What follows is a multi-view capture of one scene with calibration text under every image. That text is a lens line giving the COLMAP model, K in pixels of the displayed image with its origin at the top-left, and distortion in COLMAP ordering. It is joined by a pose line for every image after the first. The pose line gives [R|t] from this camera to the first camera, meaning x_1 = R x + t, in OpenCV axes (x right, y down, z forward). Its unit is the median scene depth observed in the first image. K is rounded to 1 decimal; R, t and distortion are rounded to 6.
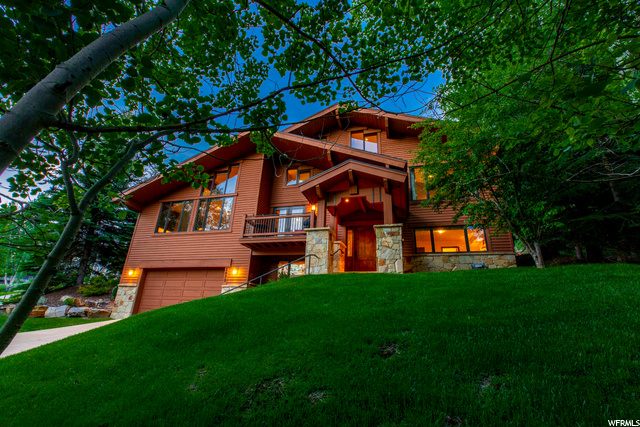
lens RADIAL K [[283.6, 0, 321.9], [0, 283.6, 212.8], [0, 0, 1]] dist [-0.003873, -0.001081]
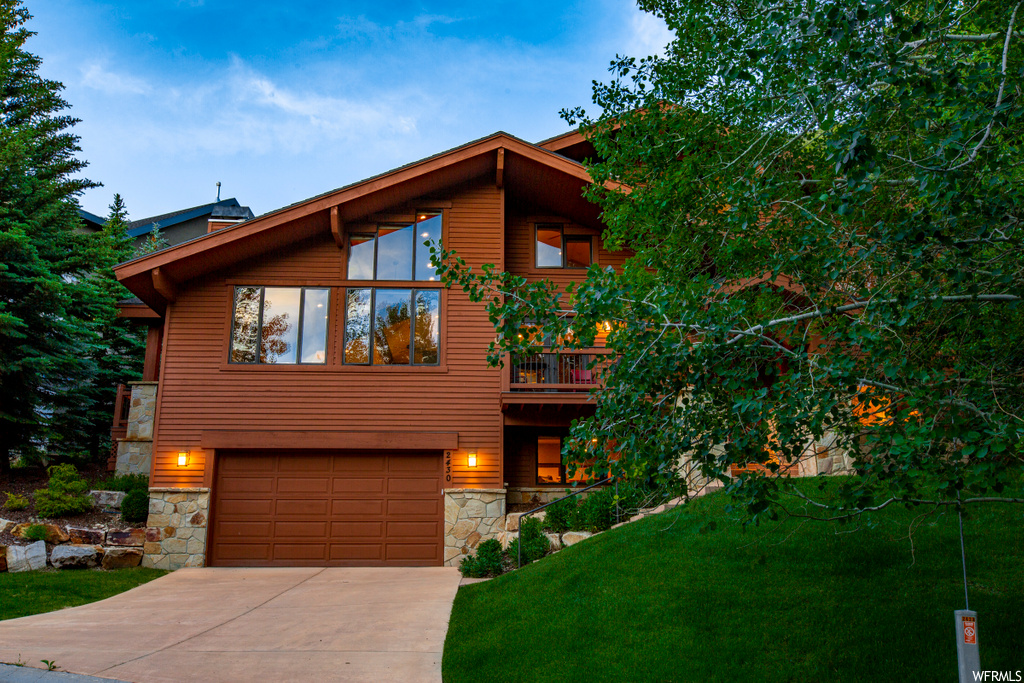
lens RADIAL K [[870.1, 0, 512.5], [0, 870.1, 344.4], [0, 0, 1]] dist [-0.017612, 0.011884]
pose [[0.947840, 0.041688, 0.316009, -0.694004], [-0.076958, 0.992011, 0.099959, -0.127682], [-0.309317, -0.119065, 0.943476, -0.344152]]
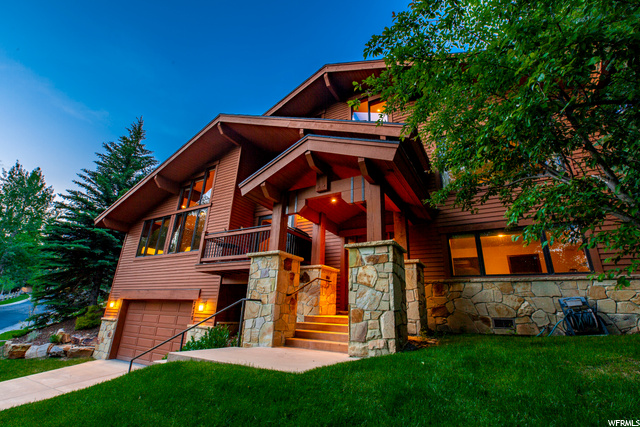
lens RADIAL K [[283.6, 0, 321.3], [0, 283.6, 212.7], [0, 0, 1]] dist [-0.003873, -0.001081]
pose [[0.969675, -0.085120, -0.229097, 0.199044], [0.087027, 0.996204, -0.001785, -0.015337], [0.228379, -0.018207, 0.973402, 0.330941]]
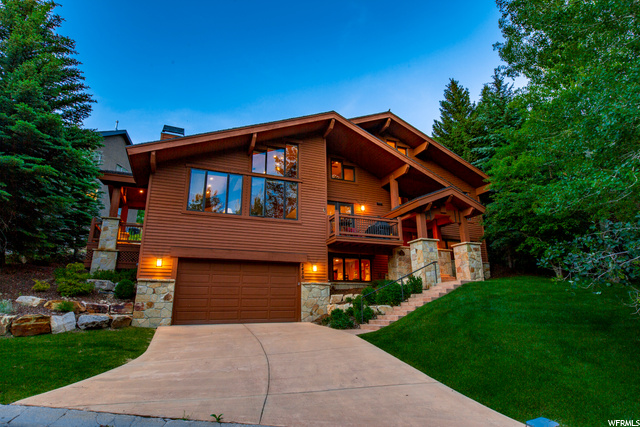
lens RADIAL K [[345.4, 0, 319.3], [0, 345.4, 215.0], [0, 0, 1]] dist [-0.004670, -0.001144]
pose [[0.782177, 0.122981, 0.610799, -1.000326], [-0.180317, 0.983056, 0.032978, -0.006166], [-0.596394, -0.135932, 0.791099, 0.106940]]
